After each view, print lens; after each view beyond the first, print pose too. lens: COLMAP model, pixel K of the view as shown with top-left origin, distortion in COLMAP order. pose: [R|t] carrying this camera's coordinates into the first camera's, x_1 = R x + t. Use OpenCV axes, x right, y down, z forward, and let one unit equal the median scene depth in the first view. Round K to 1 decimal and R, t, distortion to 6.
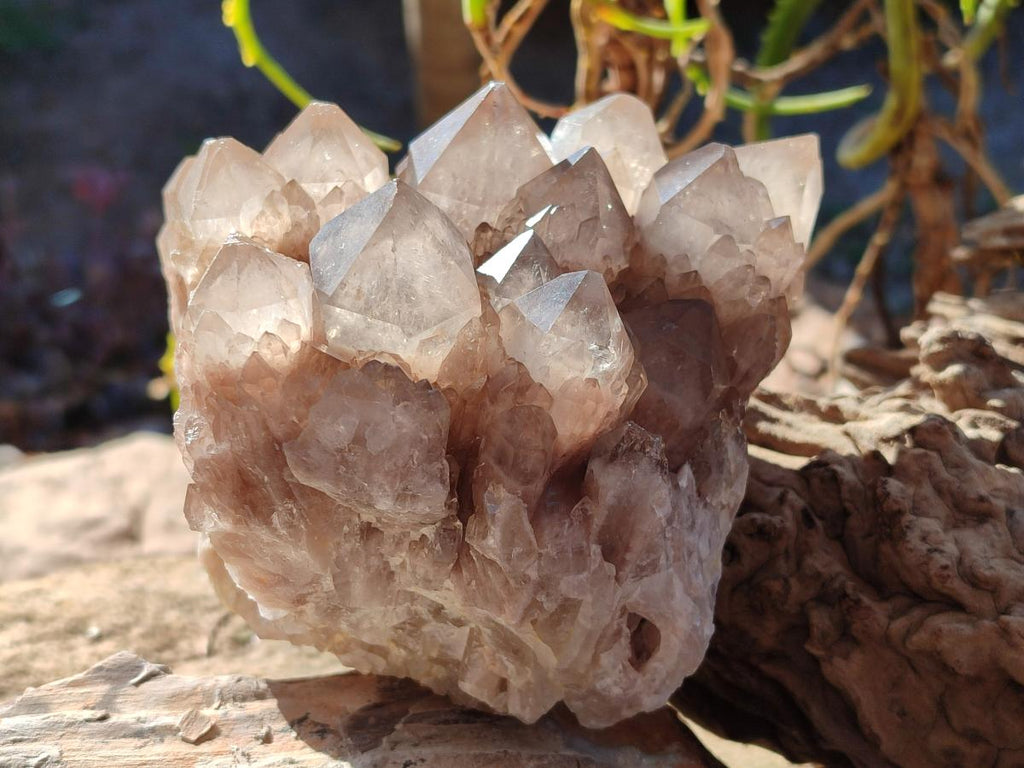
lens RADIAL K [[1527.1, 0, 512.0], [0, 1527.1, 384.0], [0, 0, 1]] dist [0.297651, -2.214516]
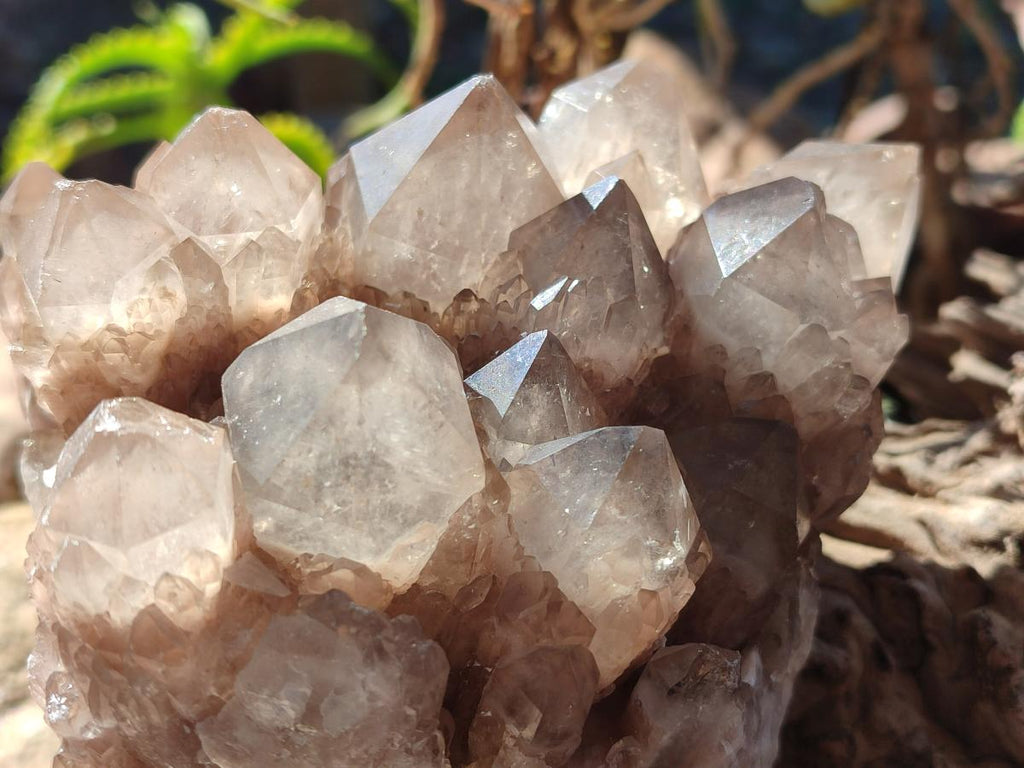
lens RADIAL K [[1559.3, 0, 512.0], [0, 1559.3, 384.0], [0, 0, 1]] dist [0.180234, -1.376310]
pose [[0.995897, -0.003688, 0.090416, -0.063877], [-0.011720, 0.985496, 0.169293, -0.189324], [-0.089729, -0.169658, 0.981410, 0.303228]]
